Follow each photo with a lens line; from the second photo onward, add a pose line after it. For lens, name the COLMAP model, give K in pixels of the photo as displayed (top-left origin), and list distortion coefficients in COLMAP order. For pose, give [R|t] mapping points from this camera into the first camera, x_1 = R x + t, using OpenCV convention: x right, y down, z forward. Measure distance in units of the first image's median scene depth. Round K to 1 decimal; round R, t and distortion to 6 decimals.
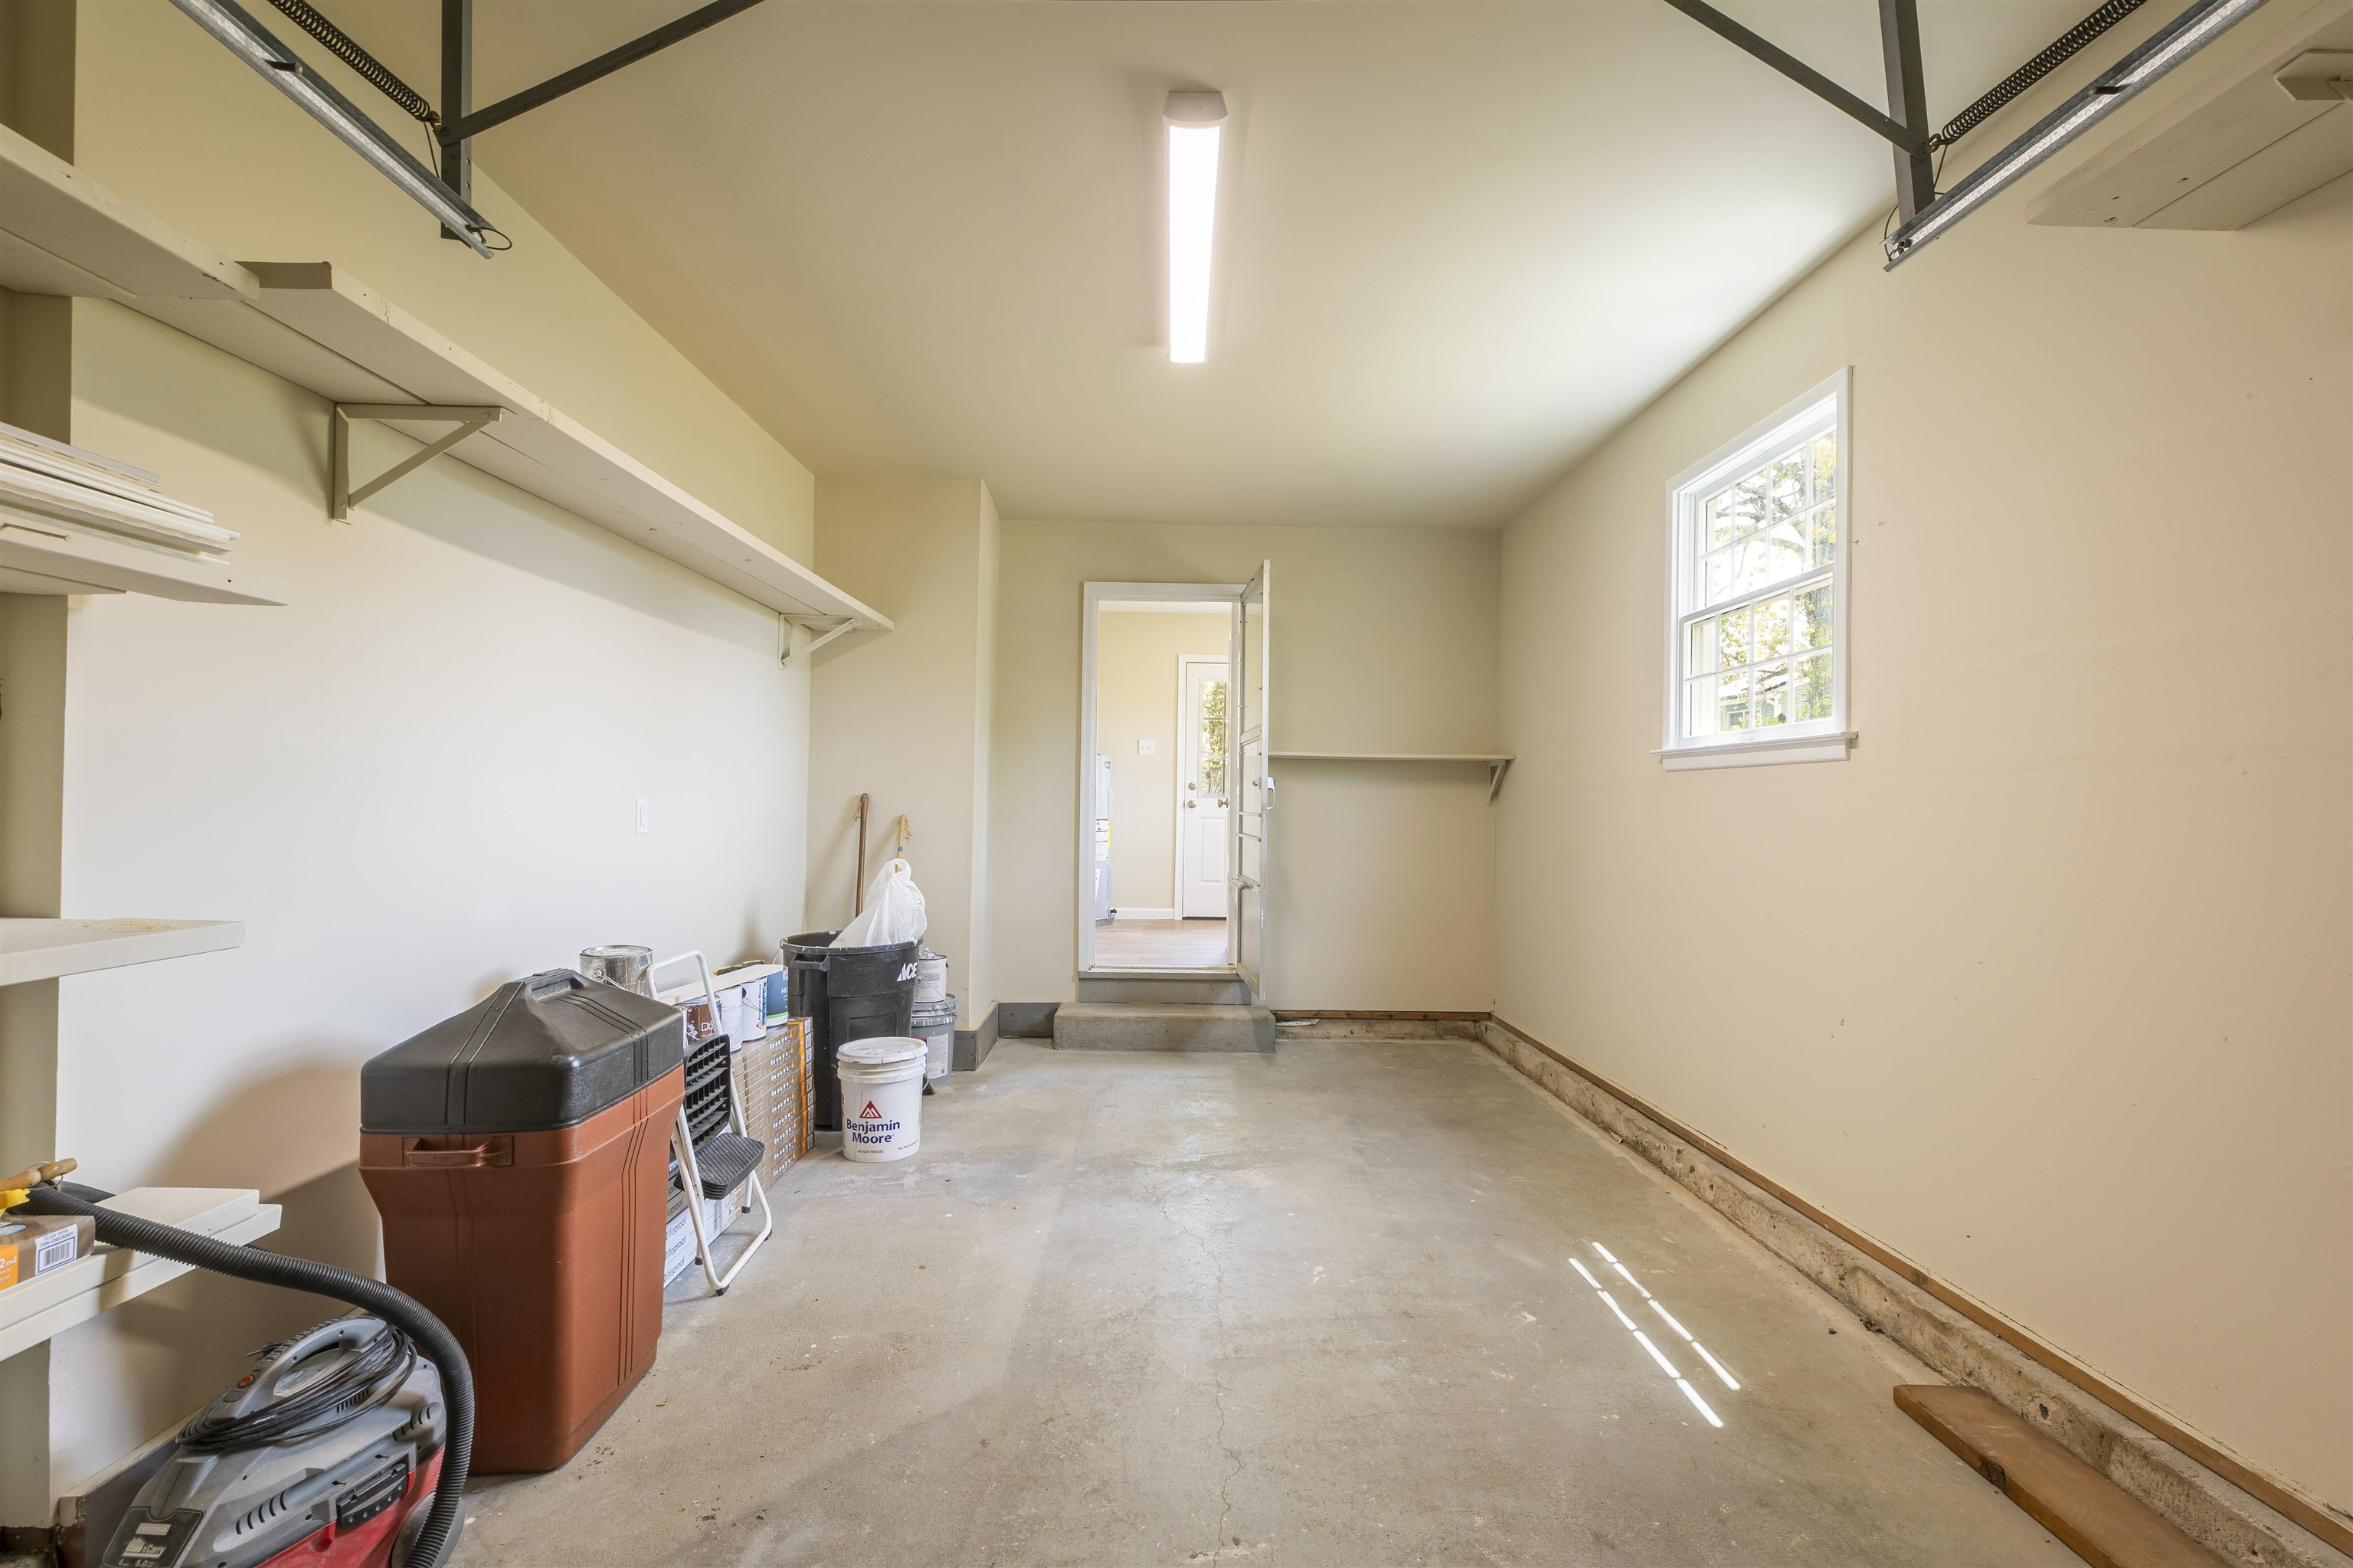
lens RADIAL K [[1057.1, 0, 1176.5], [0, 1057.1, 784.0], [0, 0, 1]] dist [0.009520, -0.000057]
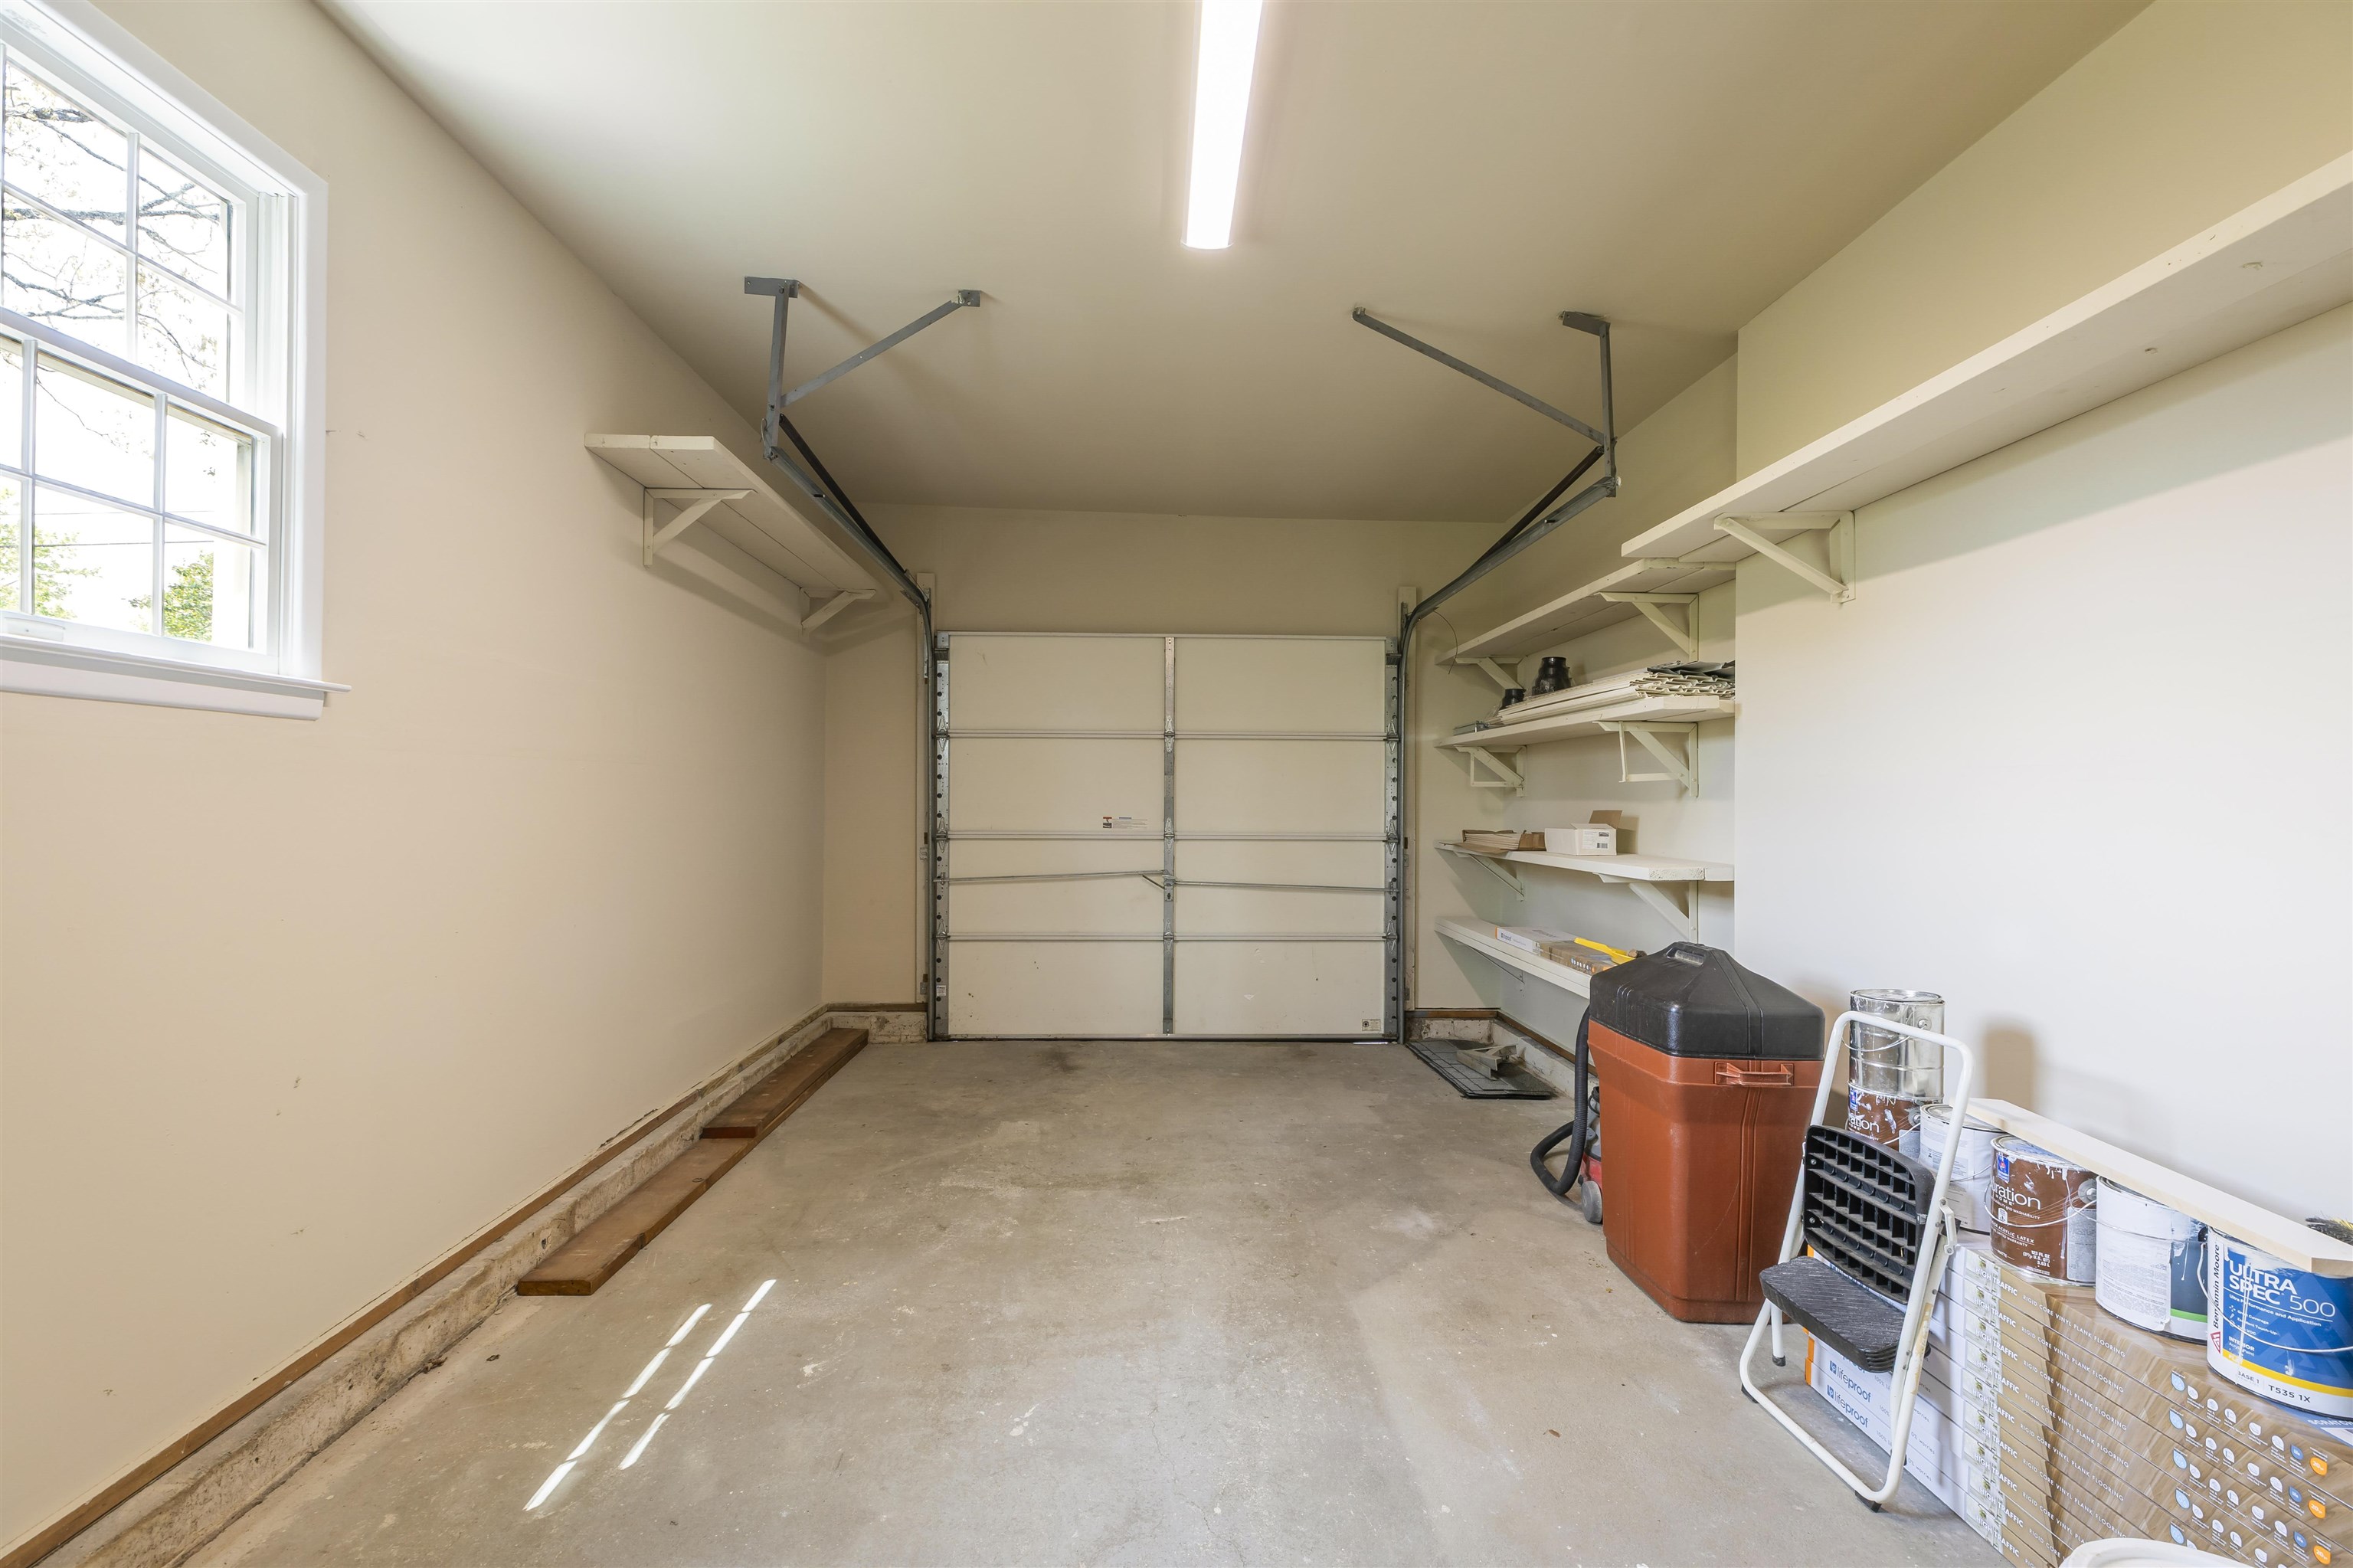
lens RADIAL K [[1057.1, 0, 1176.5], [0, 1057.1, 784.0], [0, 0, 1]] dist [0.009520, -0.000057]
pose [[-0.999493, -0.022701, -0.022331, 0.055356], [-0.021921, 0.999162, -0.034571, 0.036296], [0.023097, -0.034064, -0.999153, 1.896297]]
